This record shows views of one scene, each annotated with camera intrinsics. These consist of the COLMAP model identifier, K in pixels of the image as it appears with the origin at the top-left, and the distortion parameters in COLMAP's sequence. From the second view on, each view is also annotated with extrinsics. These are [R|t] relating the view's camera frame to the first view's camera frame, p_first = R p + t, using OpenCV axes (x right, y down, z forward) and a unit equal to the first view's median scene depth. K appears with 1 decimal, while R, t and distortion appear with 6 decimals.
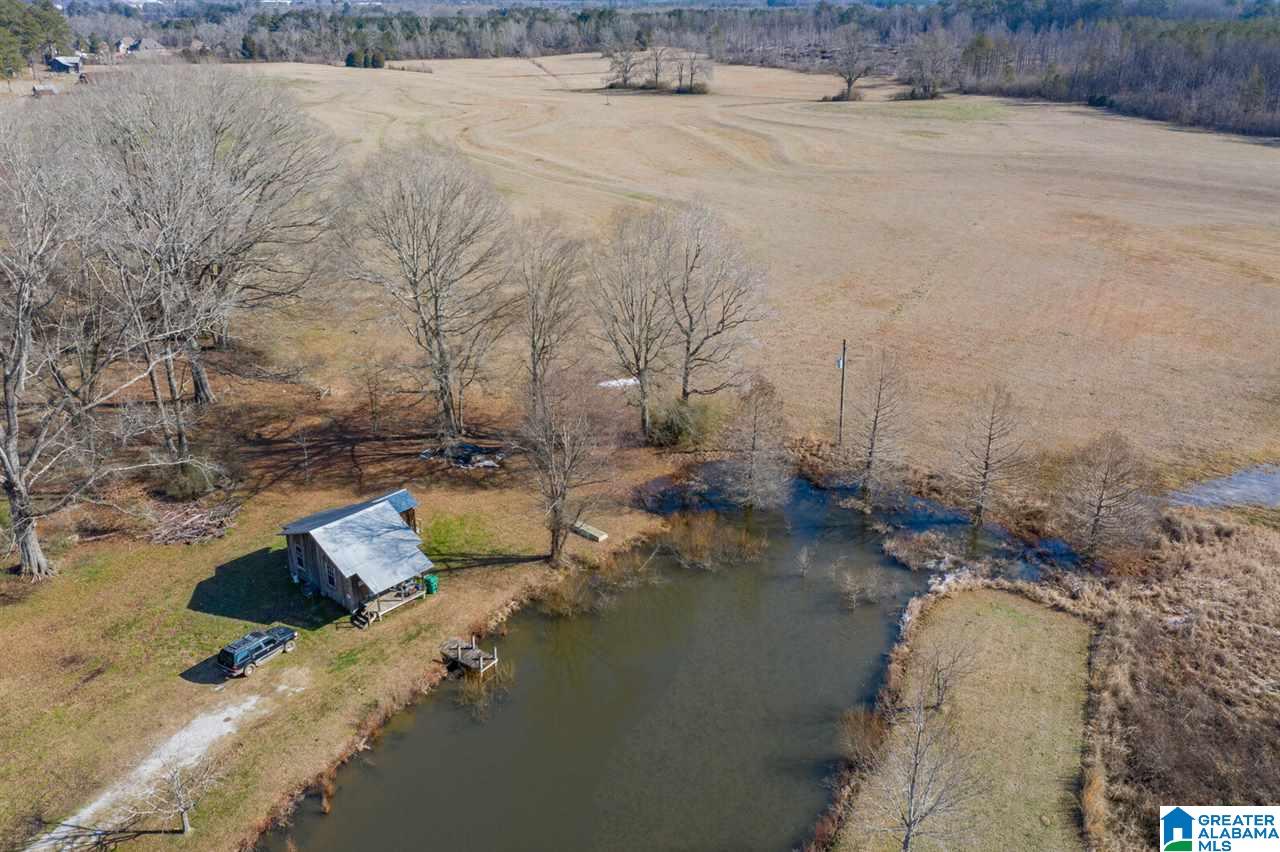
lens RADIAL K [[1009.2, 0, 640.3], [0, 1009.2, 418.3], [0, 0, 1]] dist [-0.015932, 0.001110]
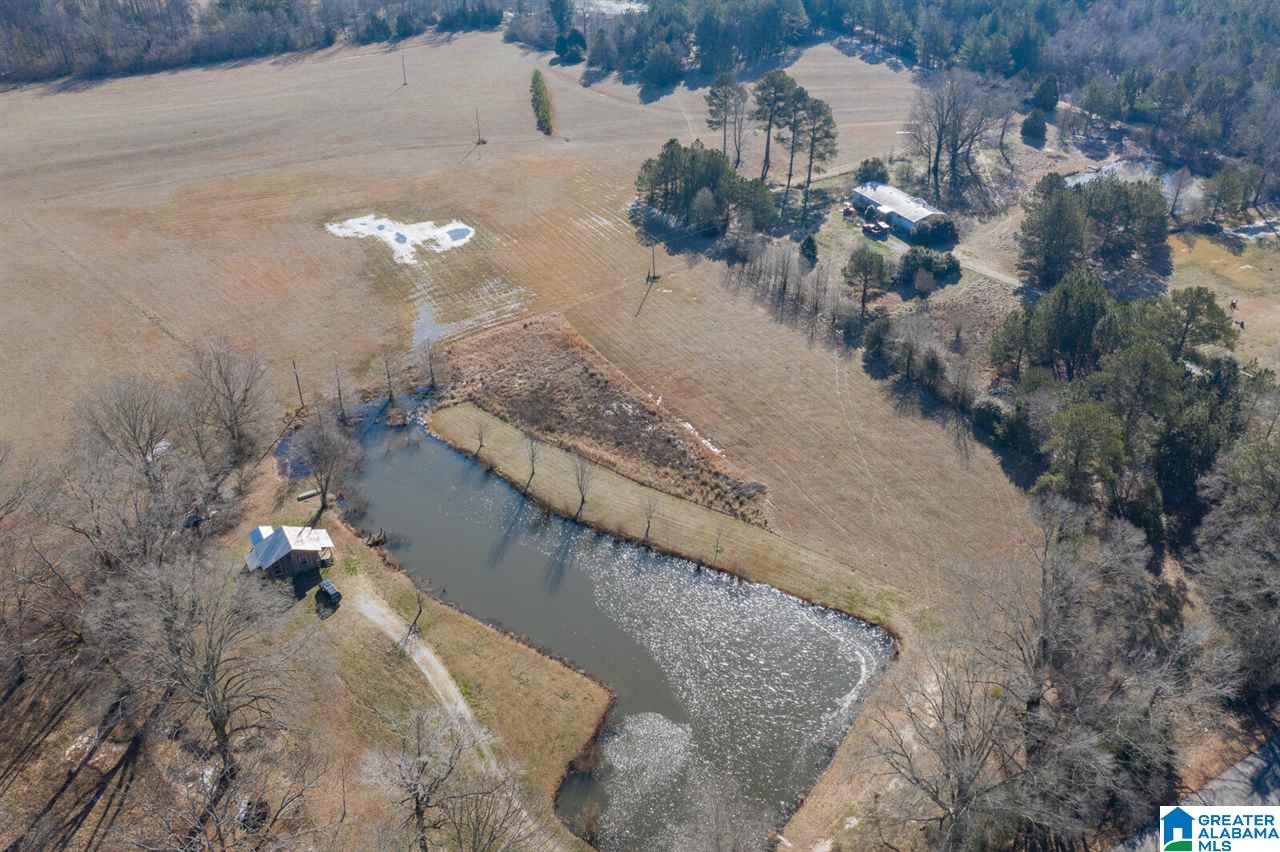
lens RADIAL K [[1009.2, 0, 637.8], [0, 1009.2, 422.0], [0, 0, 1]] dist [-0.015932, 0.001110]
pose [[0.310095, -0.529025, 0.789920, -1.571469], [0.367795, 0.832938, 0.413451, -0.698919], [-0.876680, 0.162319, 0.452863, -0.653612]]
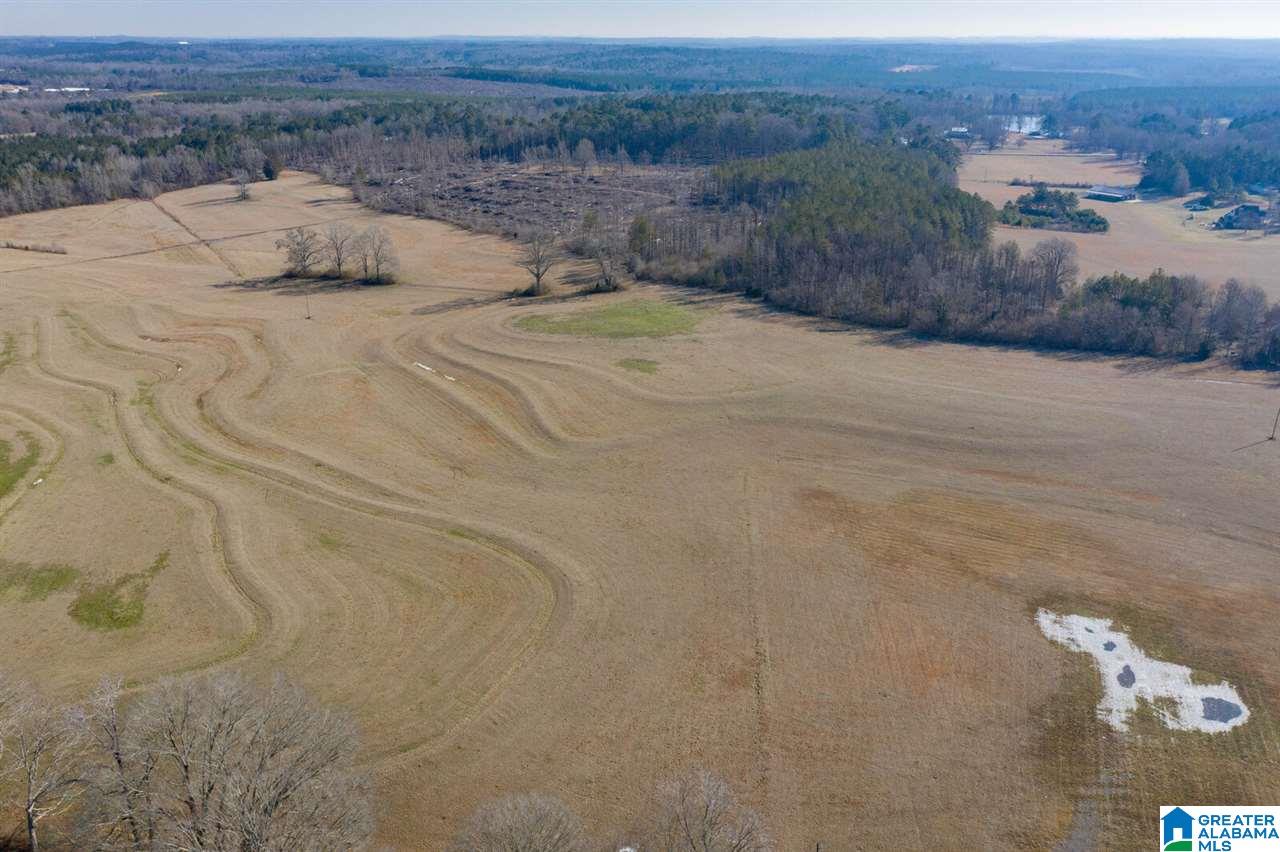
lens RADIAL K [[1009.2, 0, 642.3], [0, 1009.2, 442.6], [0, 0, 1]] dist [-0.015932, 0.001110]
pose [[0.923635, -0.141194, 0.356318, -0.538057], [0.144449, 0.989356, 0.017605, -0.843262], [-0.355011, 0.035209, 0.934199, -0.276456]]
